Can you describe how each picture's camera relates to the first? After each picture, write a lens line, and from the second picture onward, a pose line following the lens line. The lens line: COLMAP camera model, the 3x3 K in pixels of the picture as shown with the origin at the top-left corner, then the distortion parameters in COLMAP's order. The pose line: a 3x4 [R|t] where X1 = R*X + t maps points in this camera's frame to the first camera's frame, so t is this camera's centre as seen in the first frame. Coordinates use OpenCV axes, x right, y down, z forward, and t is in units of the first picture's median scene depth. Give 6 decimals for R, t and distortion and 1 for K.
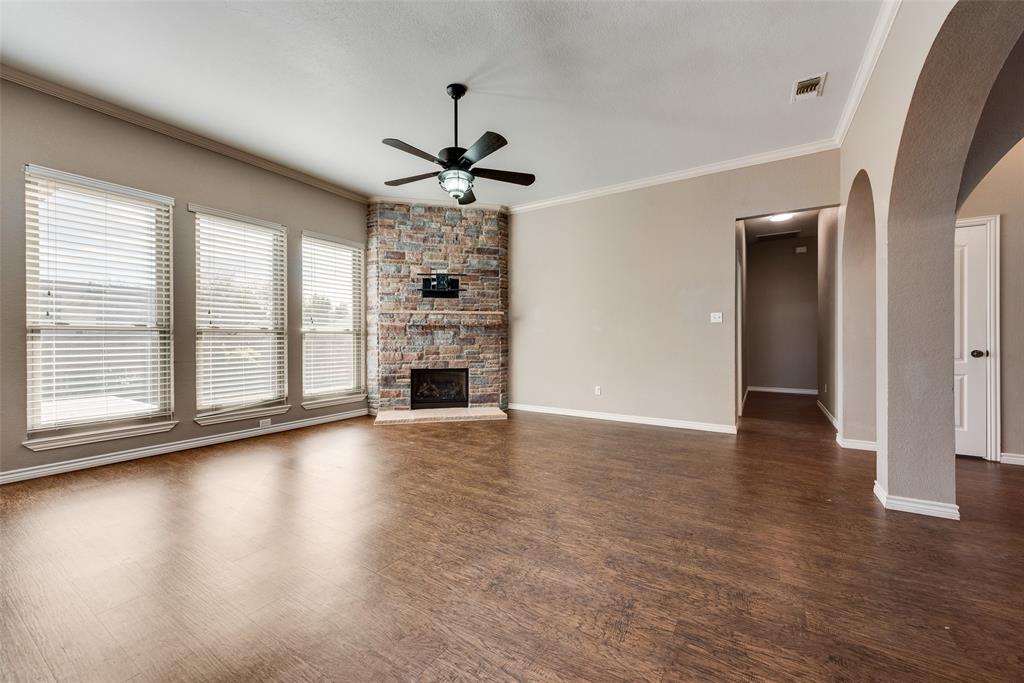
lens RADIAL K [[396.3, 0, 507.3], [0, 396.3, 343.4], [0, 0, 1]] dist [0.001544, -0.000020]
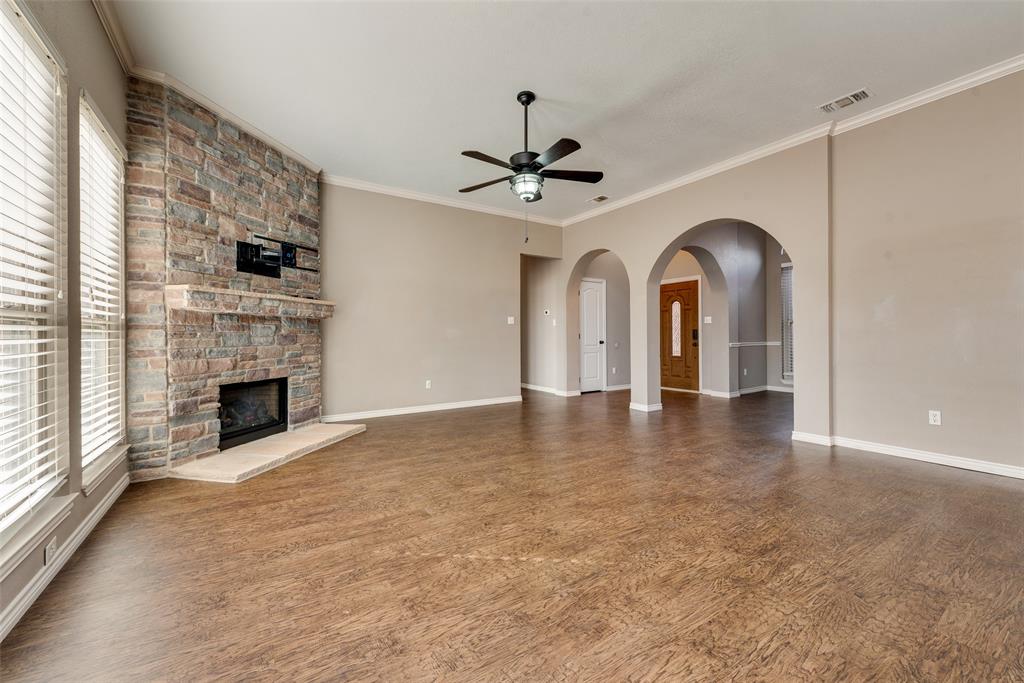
lens RADIAL K [[405.1, 0, 506.0], [0, 405.1, 334.7], [0, 0, 1]] dist [0.017544, -0.000279]
pose [[0.421131, 0.000906, 0.906999, -0.627592], [0.012495, 0.999899, -0.006800, -0.003751], [-0.906914, 0.014197, 0.421077, 0.334378]]
